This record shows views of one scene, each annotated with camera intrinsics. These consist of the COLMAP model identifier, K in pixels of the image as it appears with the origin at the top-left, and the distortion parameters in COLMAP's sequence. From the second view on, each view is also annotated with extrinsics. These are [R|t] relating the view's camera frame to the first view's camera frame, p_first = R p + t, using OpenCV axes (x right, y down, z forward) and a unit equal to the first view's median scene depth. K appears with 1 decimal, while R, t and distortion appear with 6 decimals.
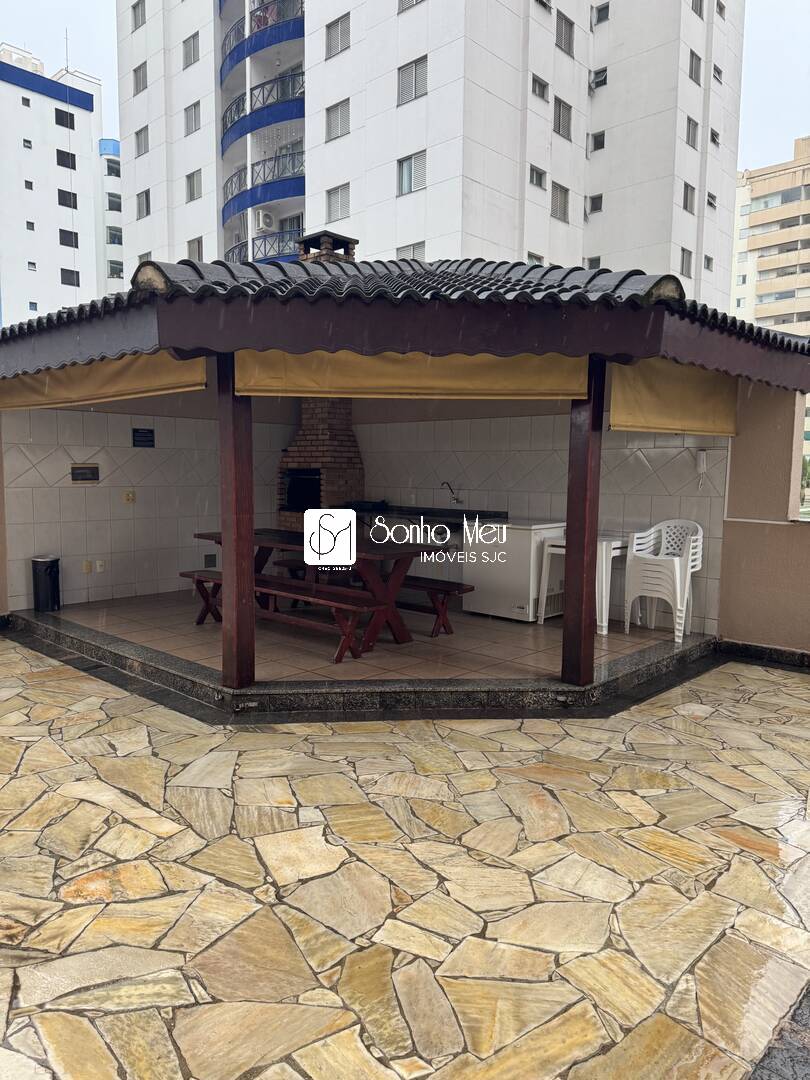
lens RADIAL K [[761.4, 0, 405.0], [0, 761.4, 540.0], [0, 0, 1]] dist [0.052280, -0.047810]
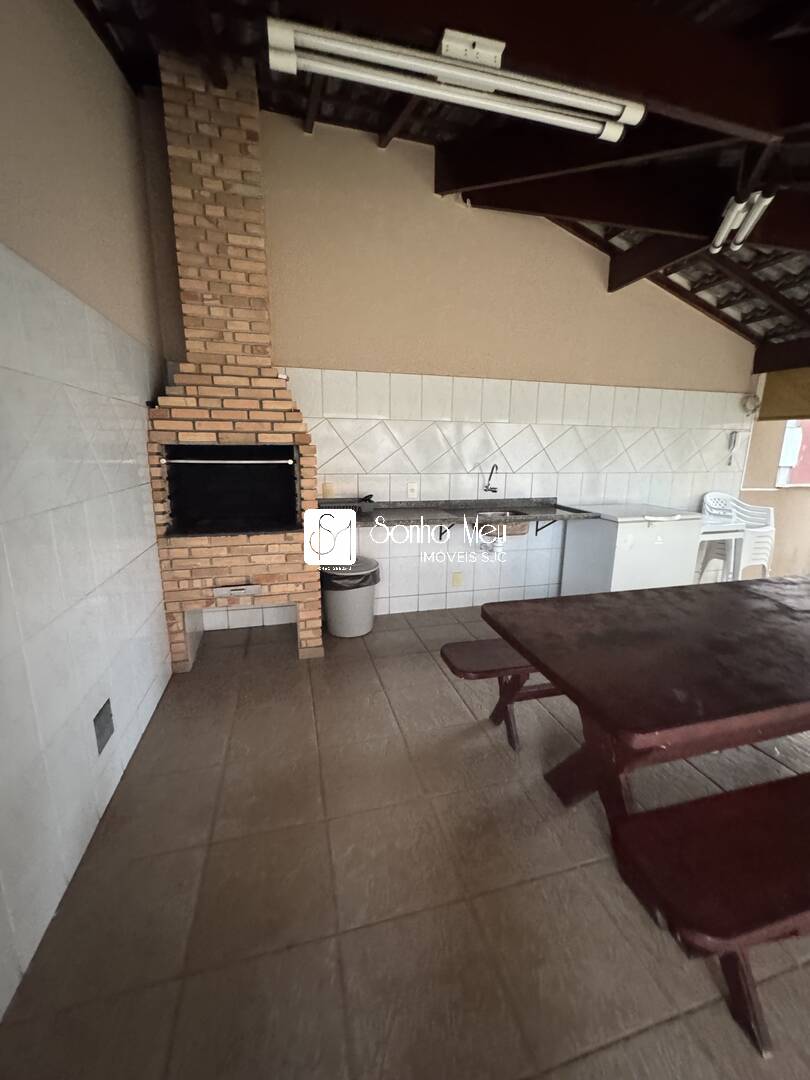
lens RADIAL K [[430.6, 0, 405.0], [0, 430.6, 540.0], [0, 0, 1]] dist [0.000204, -0.000892]
pose [[0.523387, -0.183052, 0.832200, -0.657028], [0.068397, 0.982526, 0.173102, -0.157920], [-0.849345, -0.033679, 0.526762, 1.591231]]
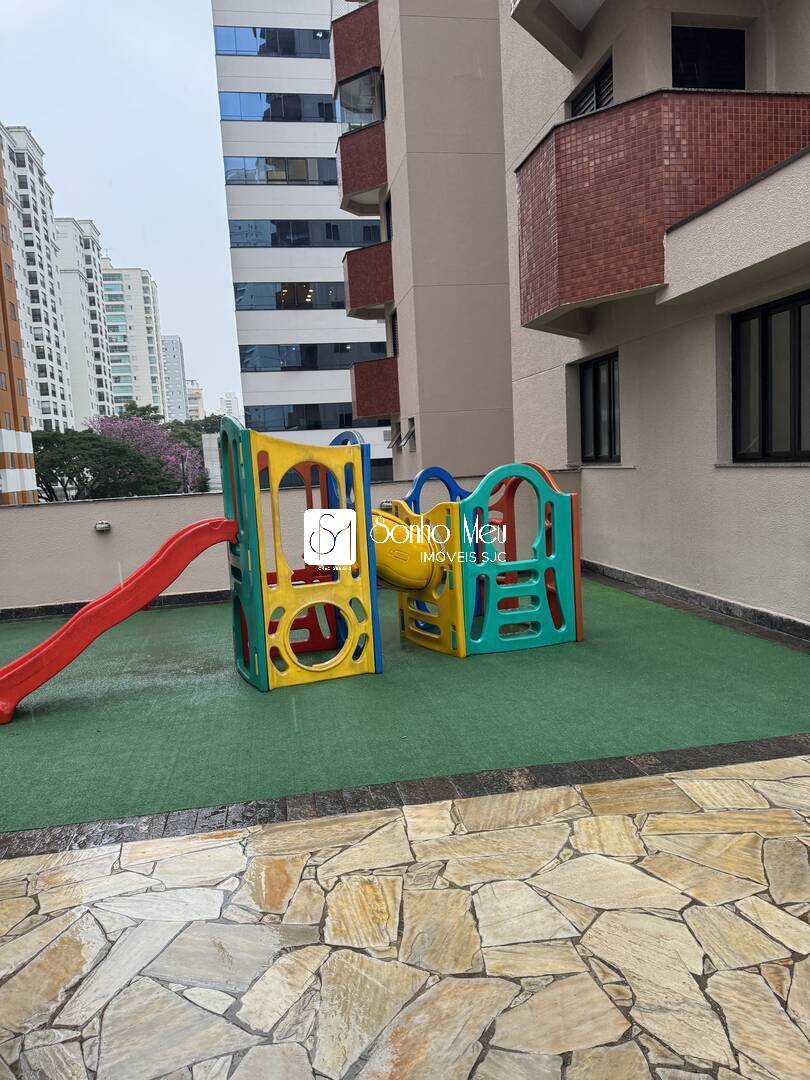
lens RADIAL K [[761.4, 0, 405.0], [0, 761.4, 540.0], [0, 0, 1]] dist [0.052280, -0.047810]
pose [[-0.801953, -0.025843, 0.596828, -0.095709], [0.100892, 0.978853, 0.177954, -0.064471], [-0.588806, 0.202926, -0.782386, 1.093686]]
